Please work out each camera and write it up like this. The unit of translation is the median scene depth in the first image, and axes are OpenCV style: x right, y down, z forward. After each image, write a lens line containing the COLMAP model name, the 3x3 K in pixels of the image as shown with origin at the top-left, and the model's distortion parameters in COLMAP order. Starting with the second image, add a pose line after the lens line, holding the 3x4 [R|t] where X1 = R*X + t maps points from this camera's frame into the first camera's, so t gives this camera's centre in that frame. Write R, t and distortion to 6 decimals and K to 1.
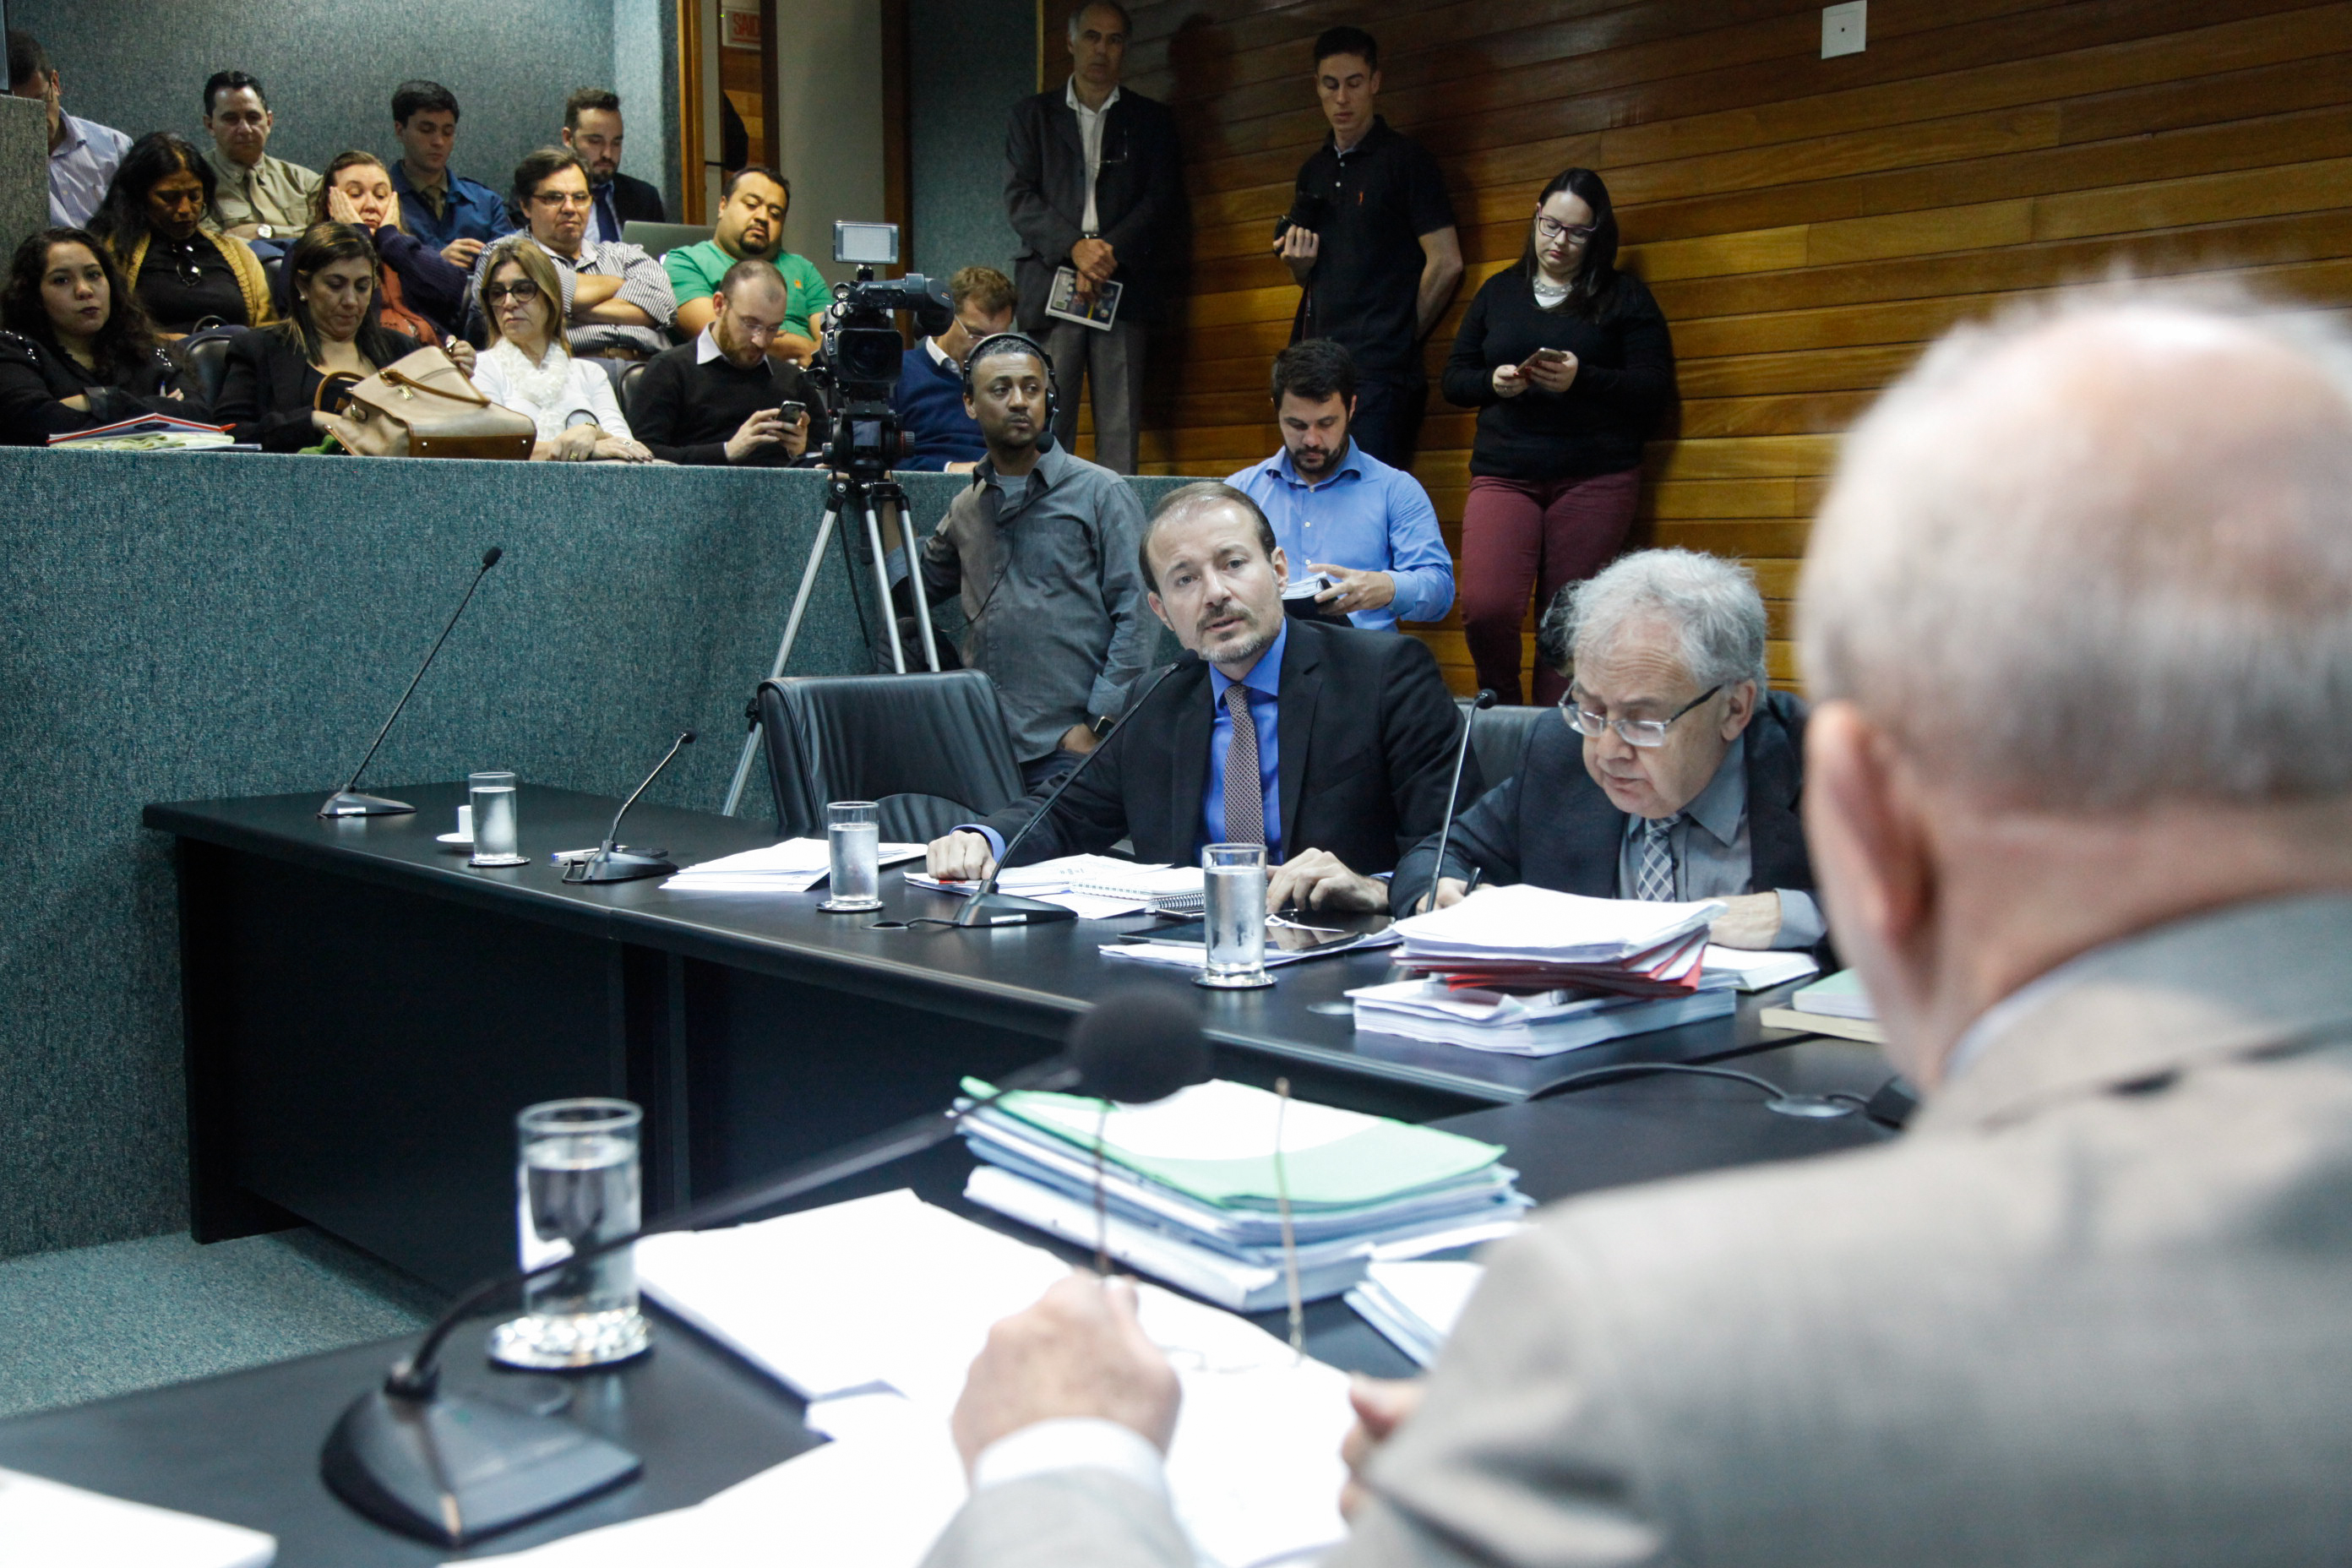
lens RADIAL K [[2593.9, 0, 1176.0], [0, 2593.9, 784.0], [0, 0, 1]] dist [0.020726, 0.169478]
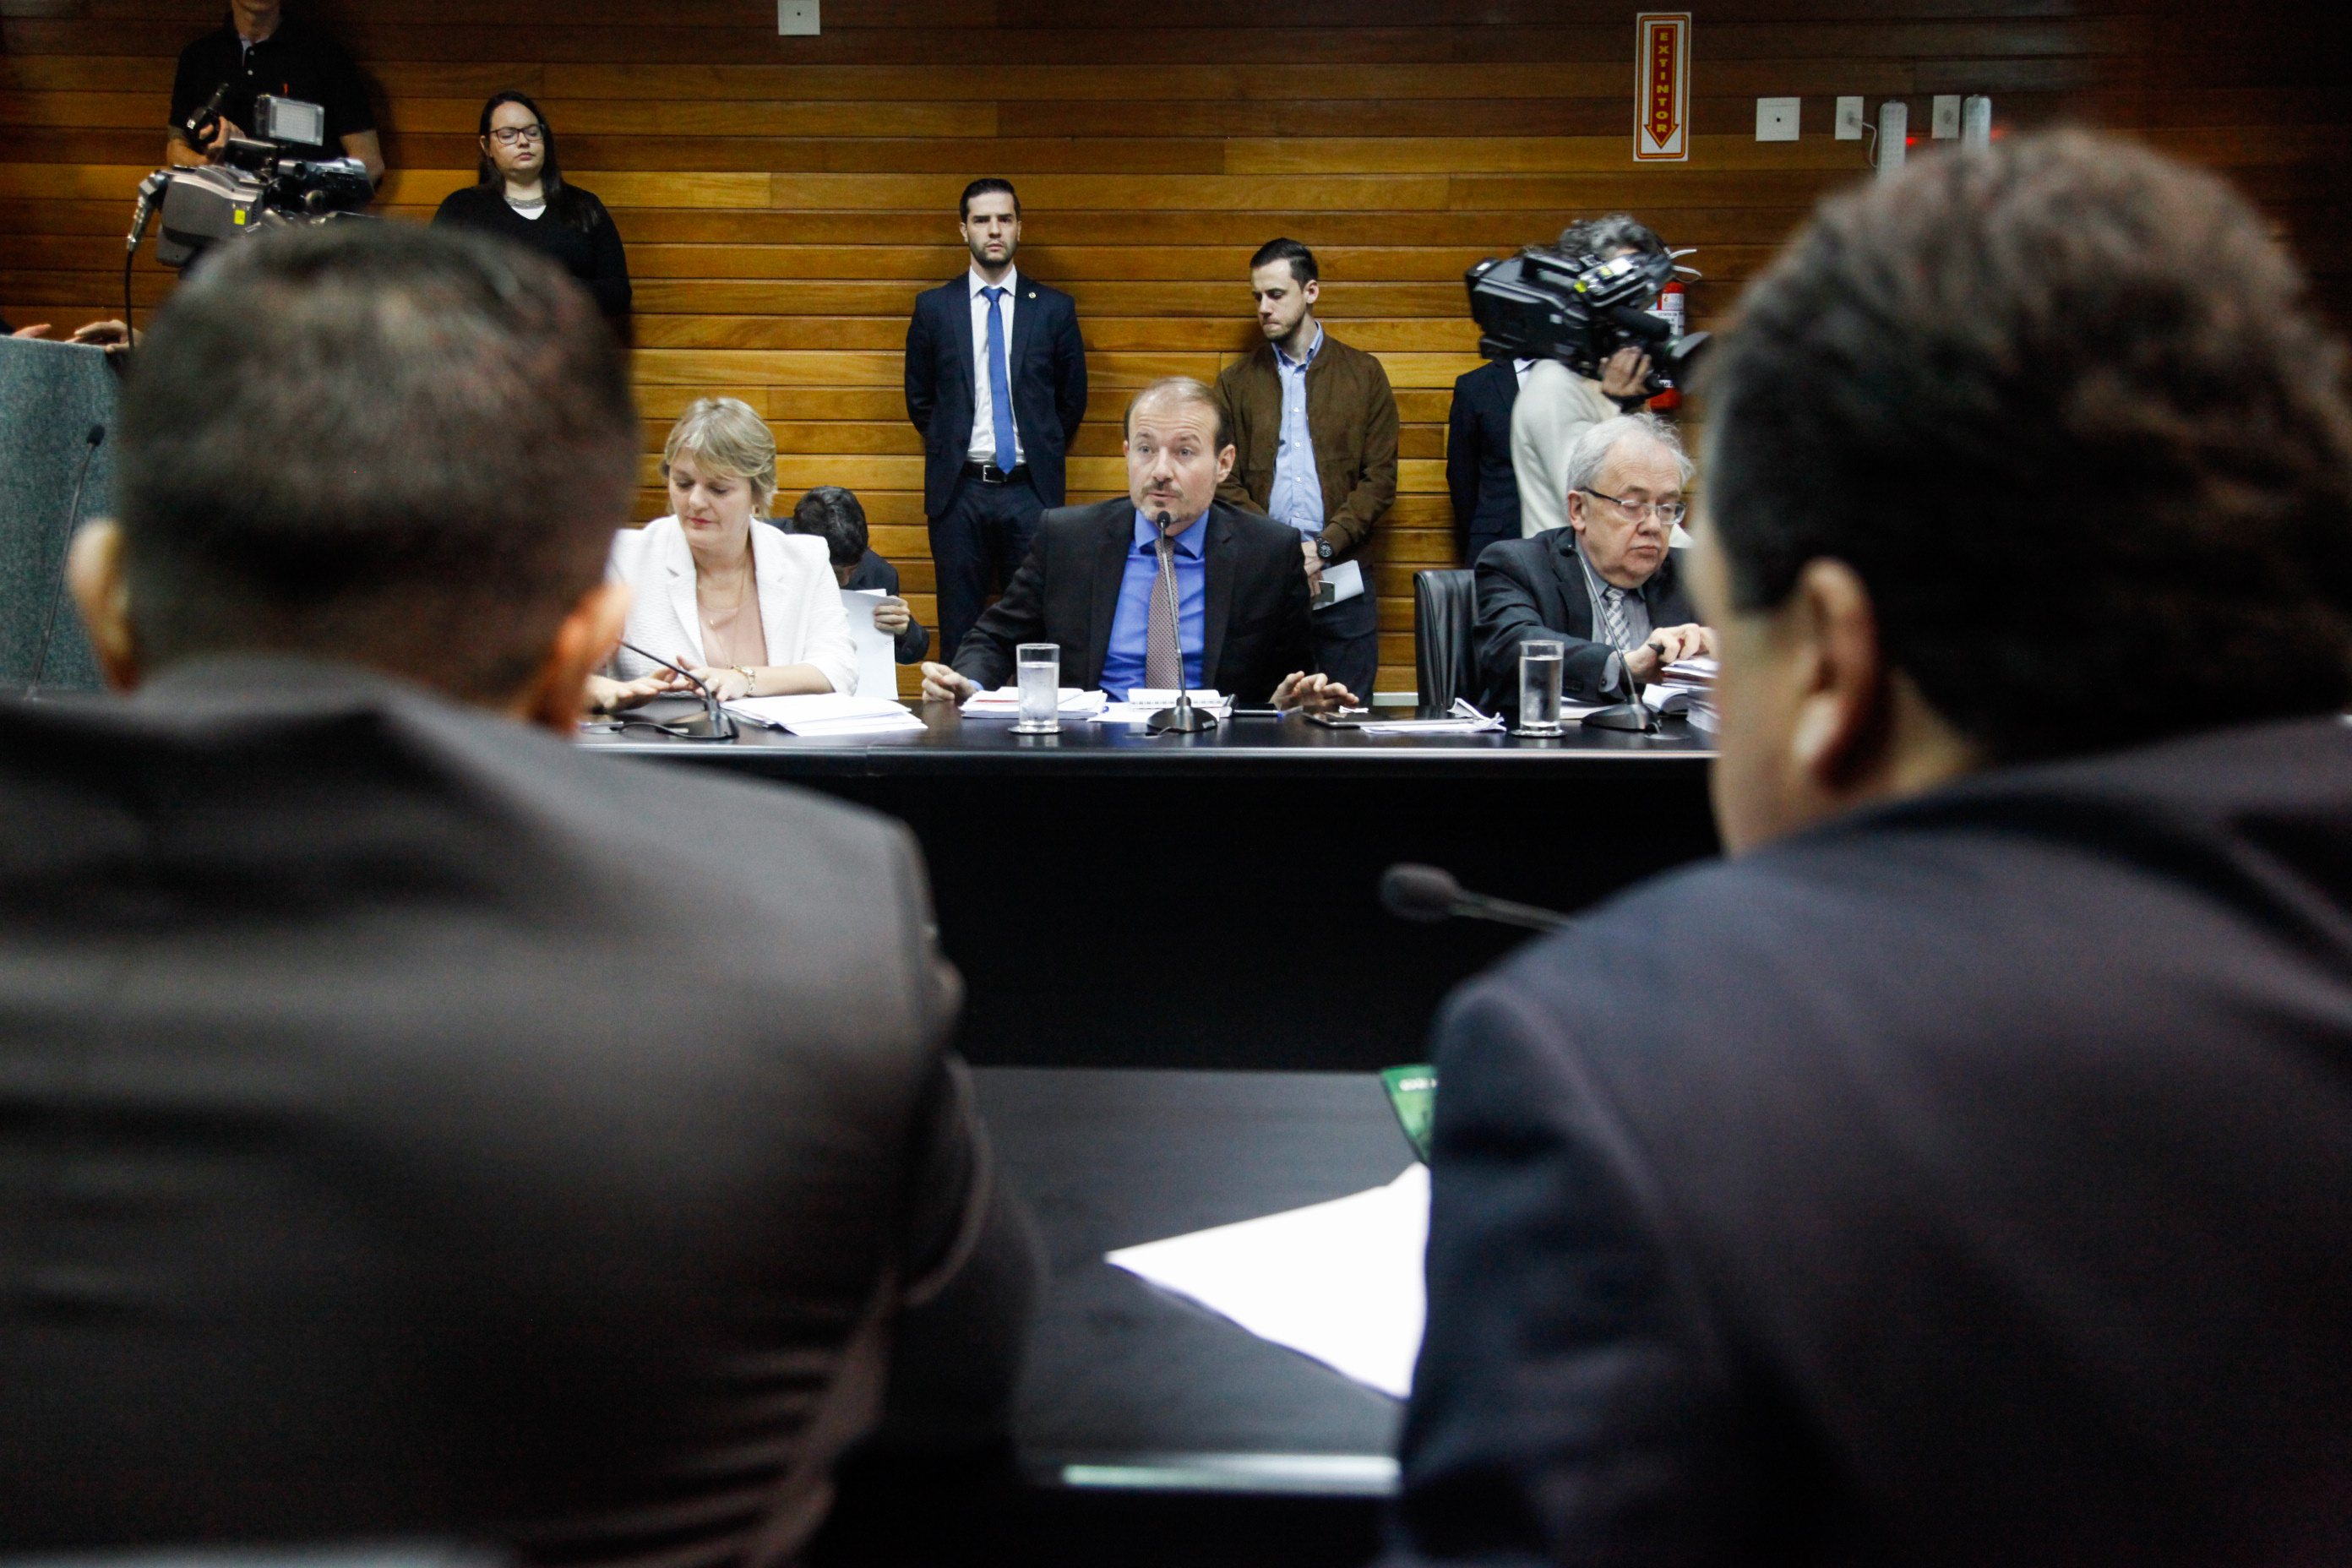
lens RADIAL K [[2505.4, 0, 1167.2], [0, 2505.4, 779.2], [0, 0, 1]] dist [0.063750, 0.016738]
pose [[0.678789, -0.086523, 0.729219, -0.601383], [0.058238, 0.996249, 0.063996, -0.001368], [-0.732021, -0.000972, 0.681282, 0.095860]]
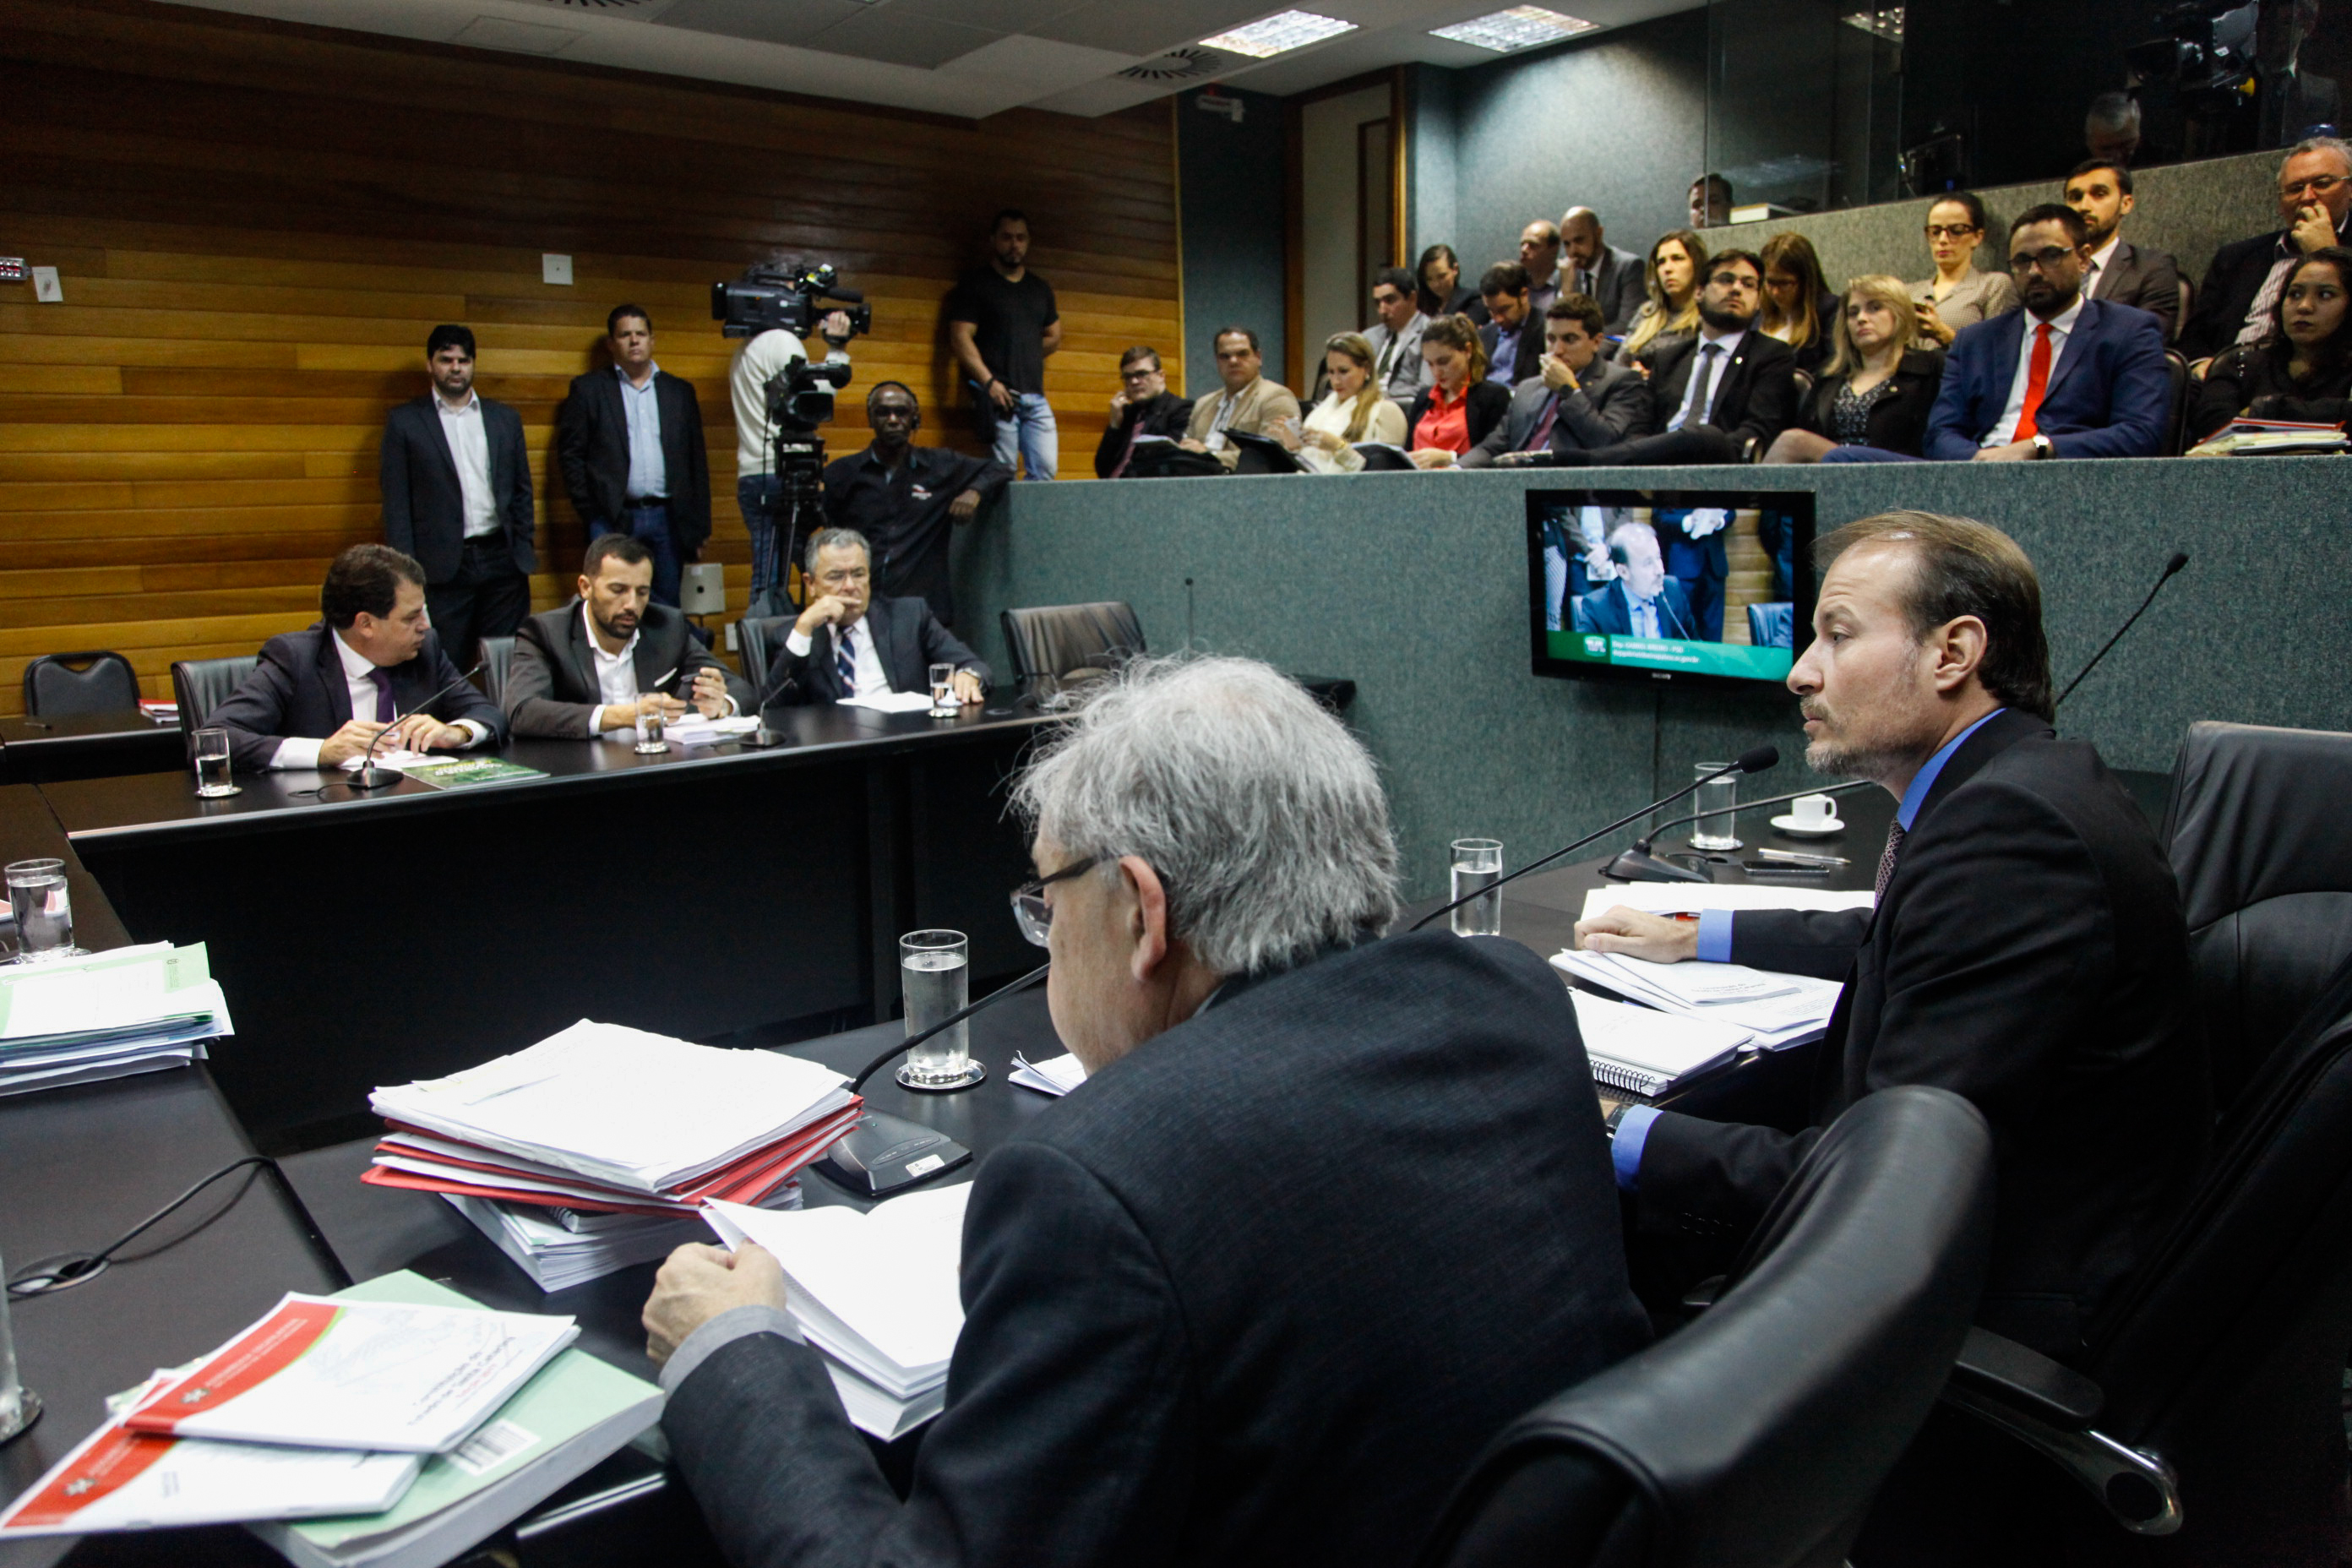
lens RADIAL K [[1628.0, 0, 1163.7], [0, 1628.0, 778.7], [0, 0, 1]] dist [-0.115172, 0.074614]
pose [[-0.017770, 0.173212, -0.984724, 0.305217], [-0.074294, 0.981928, 0.174061, -0.073334], [0.997078, 0.076252, -0.004581, 0.562307]]
